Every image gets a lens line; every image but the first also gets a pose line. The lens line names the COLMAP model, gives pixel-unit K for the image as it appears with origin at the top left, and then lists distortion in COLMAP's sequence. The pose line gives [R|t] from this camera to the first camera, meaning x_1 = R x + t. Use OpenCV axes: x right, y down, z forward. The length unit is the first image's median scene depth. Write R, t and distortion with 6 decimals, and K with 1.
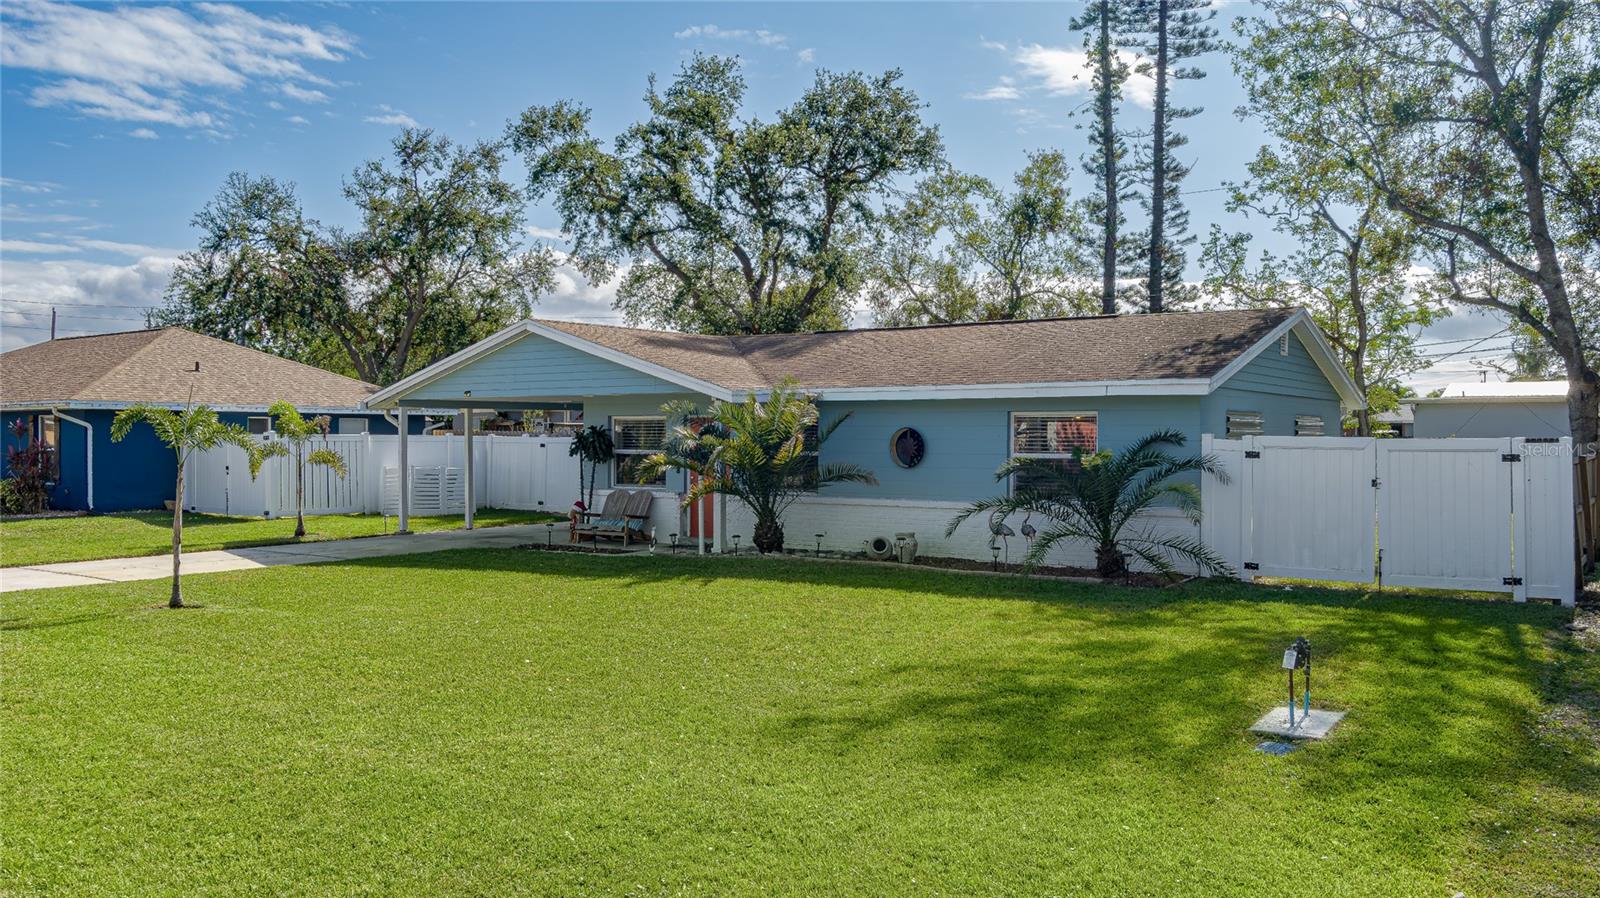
lens RADIAL K [[1306.8, 0, 794.8], [0, 1306.8, 483.3], [0, 0, 1]] dist [-0.024703, 0.000655]
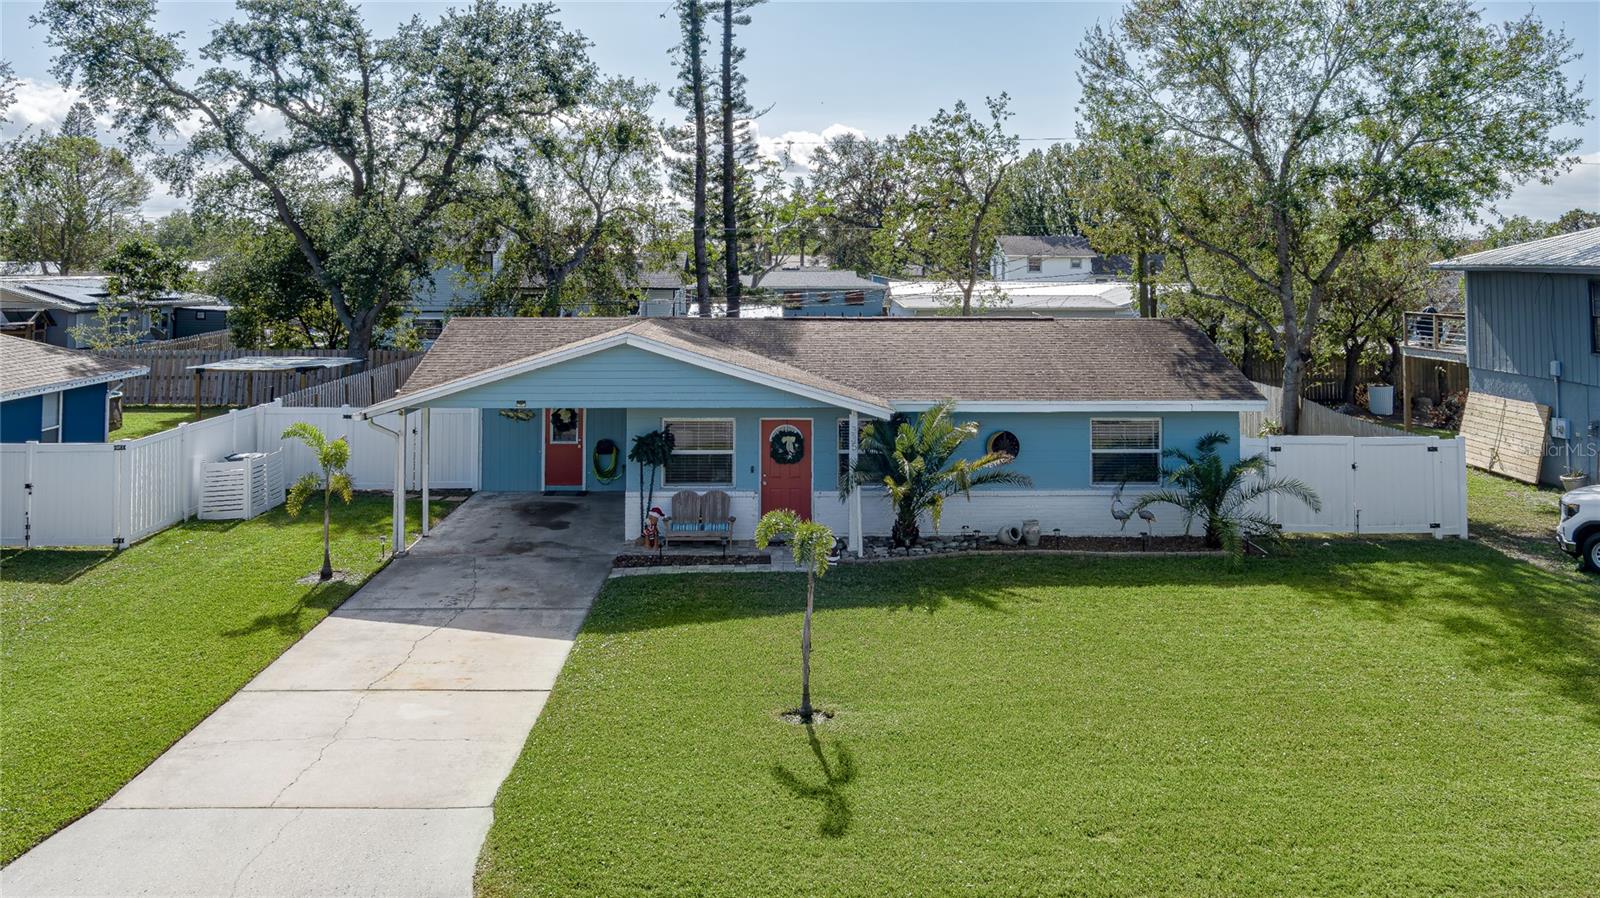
lens RADIAL K [[1354.9, 0, 804.4], [0, 1354.9, 245.1], [0, 0, 1]] dist [-0.008832, -0.006119]
pose [[0.793162, 0.005526, 0.608985, -0.379112], [0.020594, 0.999144, -0.035888, -0.079472], [-0.608662, 0.041007, 0.792369, 0.046657]]
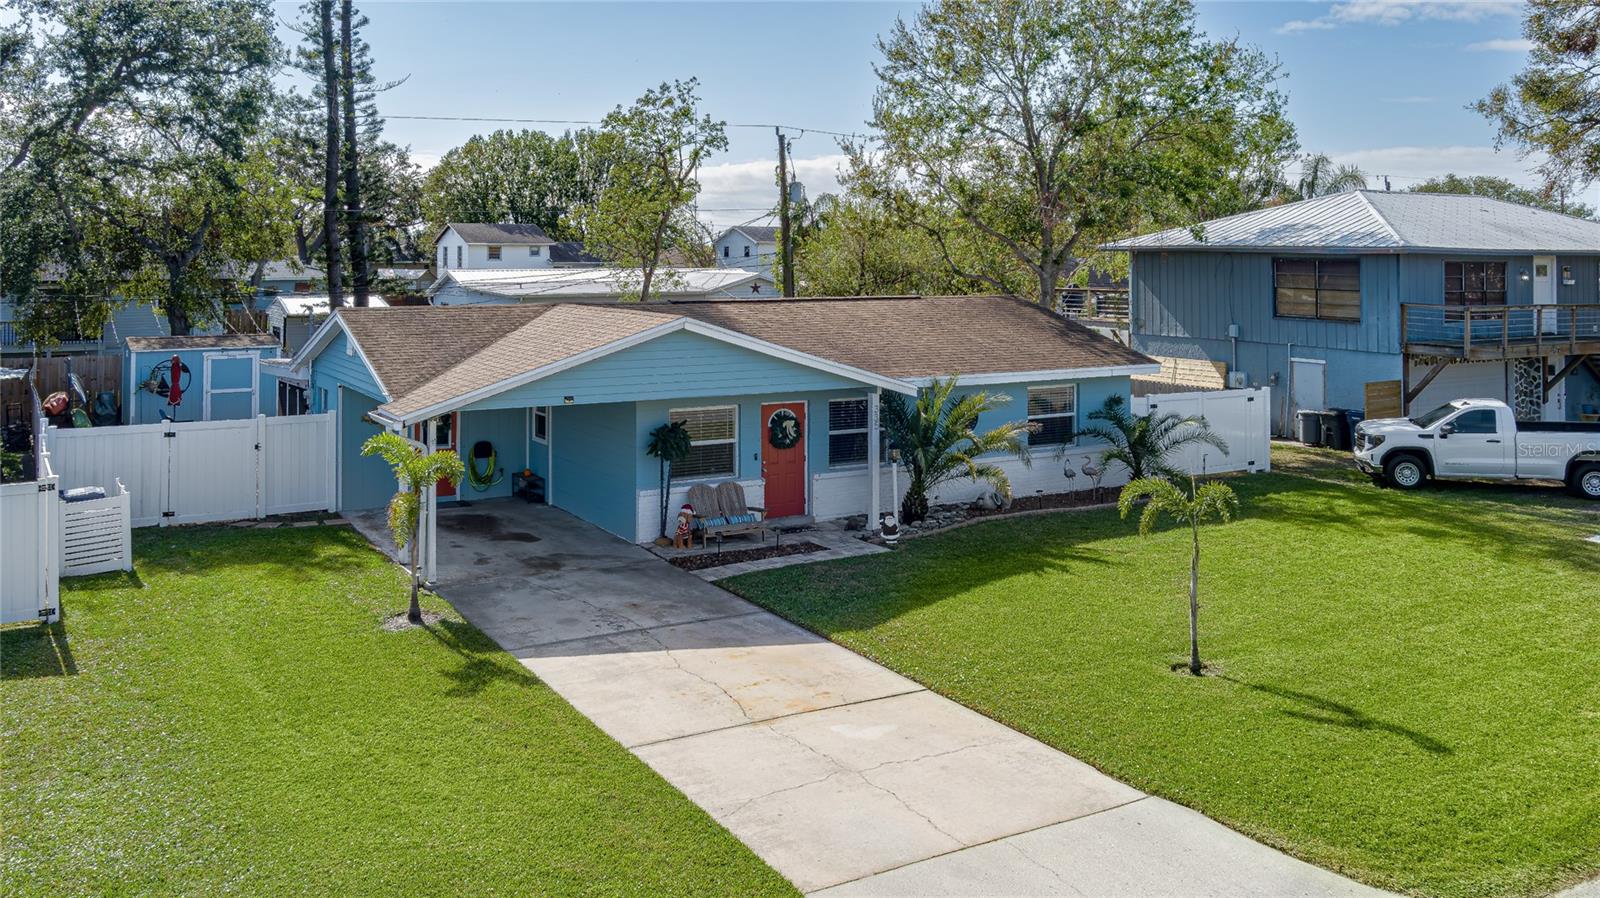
lens RADIAL K [[1351.2, 0, 761.6], [0, 1351.2, 253.7], [0, 0, 1]] dist [-0.013630, -0.002362]
pose [[0.414039, -0.004437, 0.910248, -0.546358], [0.031575, 0.999456, -0.009490, -0.082974], [-0.909711, 0.032671, 0.413954, 0.286409]]
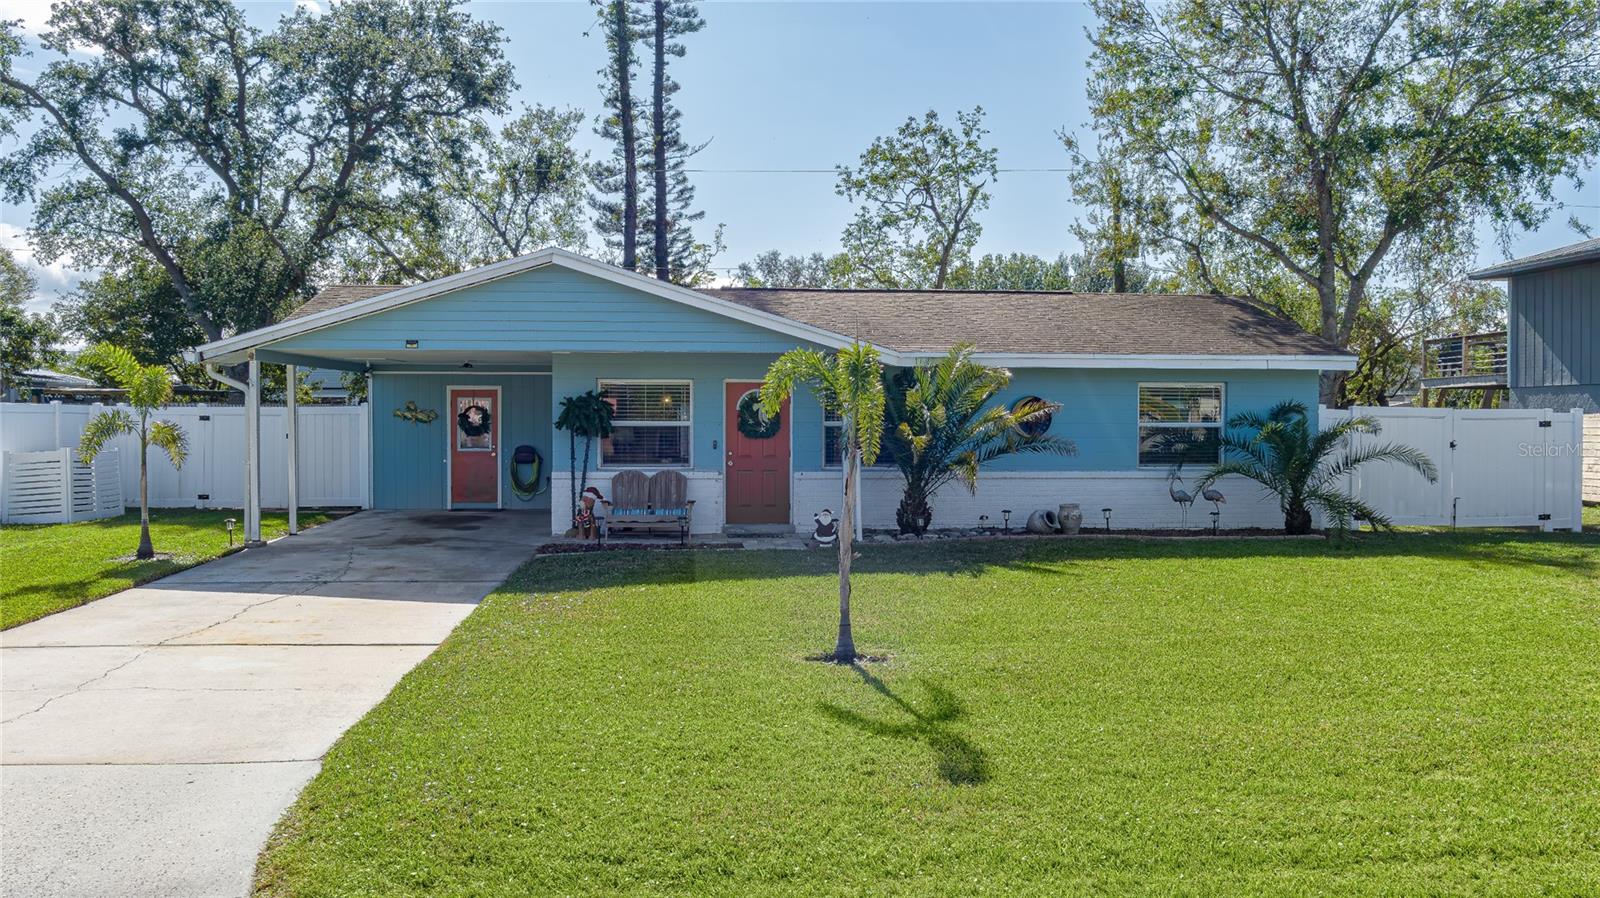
lens RADIAL K [[1306.8, 0, 794.8], [0, 1306.8, 483.3], [0, 0, 1]] dist [-0.024703, 0.000655]
pose [[0.756964, -0.034025, 0.652570, -0.309664], [0.021316, 0.999398, 0.027381, -0.004039], [-0.653108, -0.006816, 0.757234, 0.173324]]
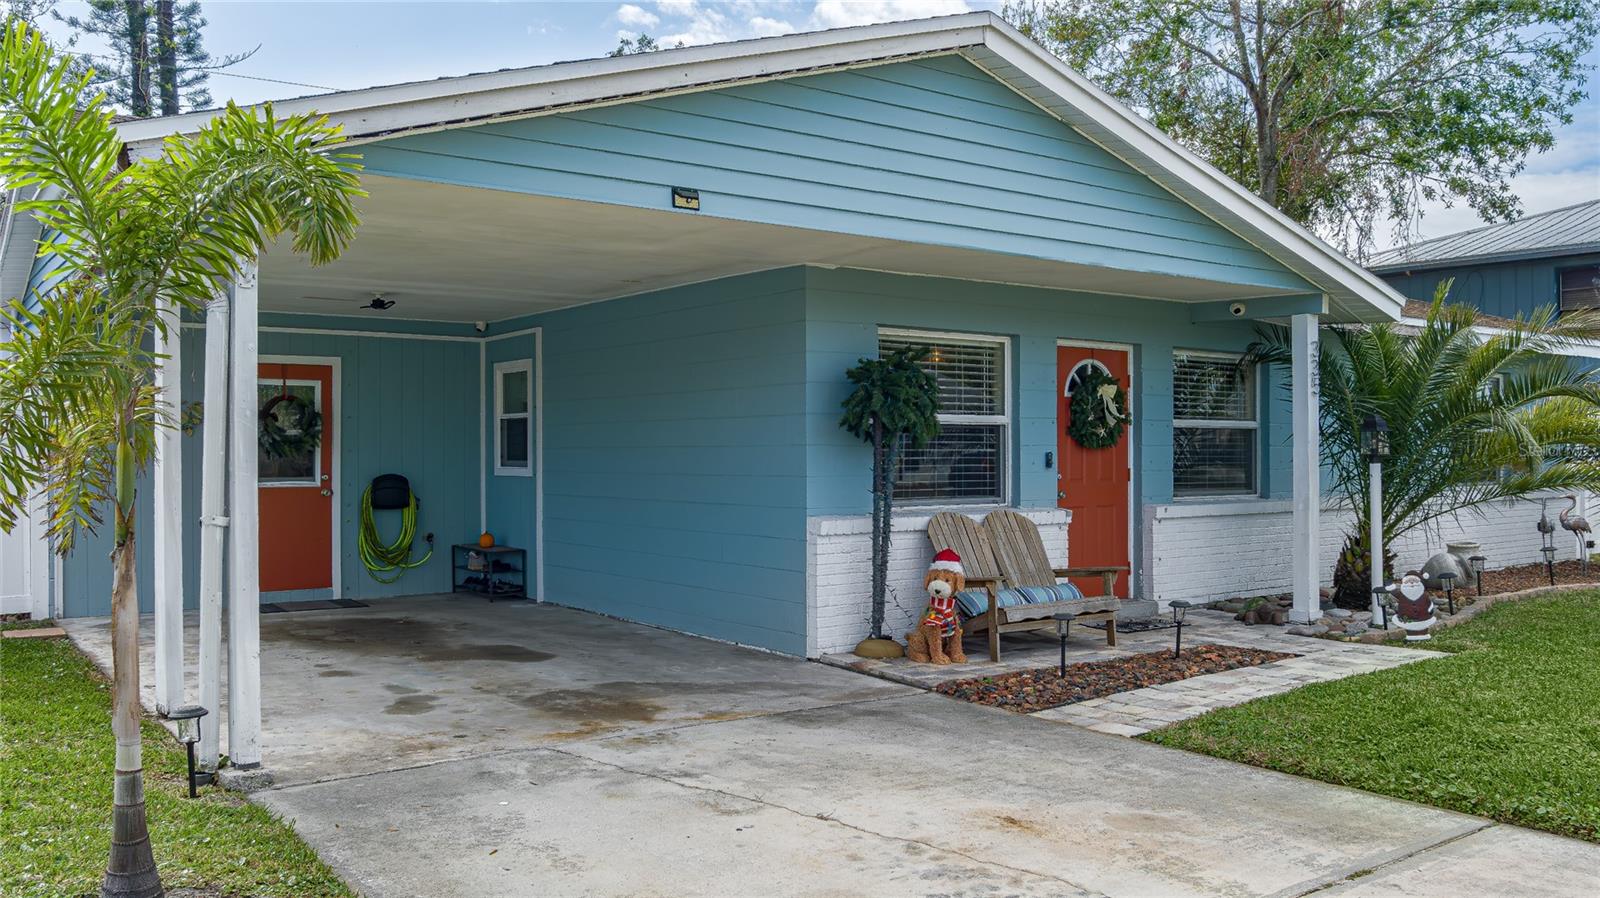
lens RADIAL K [[1301.7, 0, 800.0], [0, 1301.7, 449.0], [0, 0, 1]] dist [-0.019439, -0.001913]
pose [[0.297353, -0.000392, 0.954768, -0.279236], [0.036385, 0.999278, -0.010922, -0.006460], [-0.954074, 0.037987, 0.297152, 0.492558]]
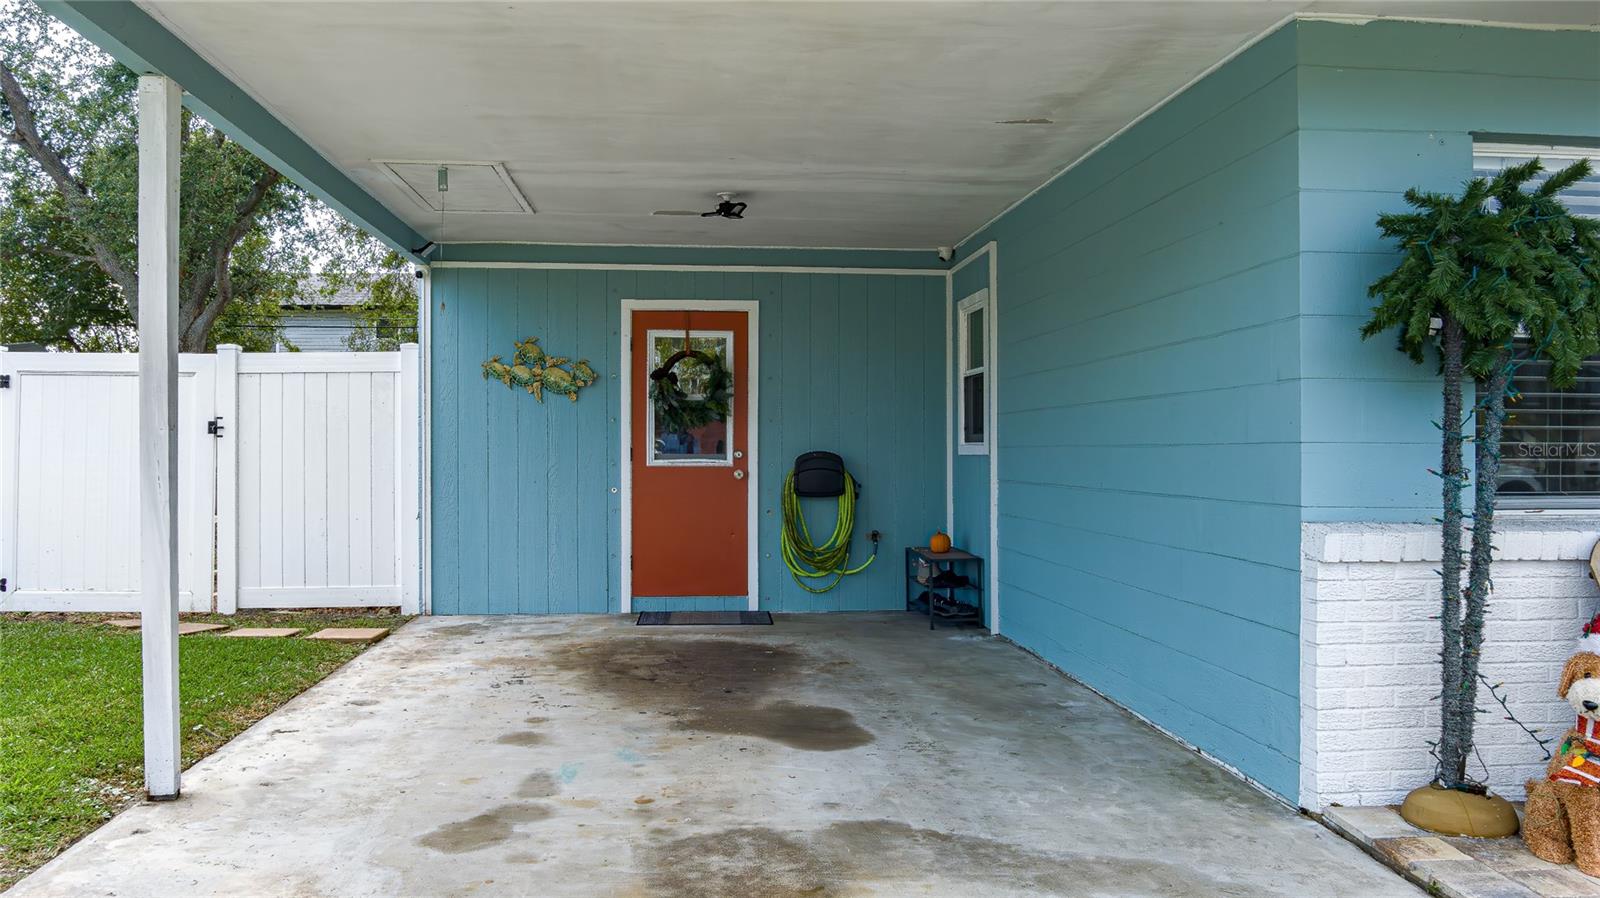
lens RADIAL K [[1297.7, 0, 800.0], [0, 1297.7, 449.0], [0, 0, 1]] dist [-0.033518, -0.001743]
pose [[0.747032, -0.001134, 0.664787, -0.182690], [0.024307, 0.999376, -0.025610, -0.002329], [-0.664344, 0.035290, 0.746593, 0.502928]]
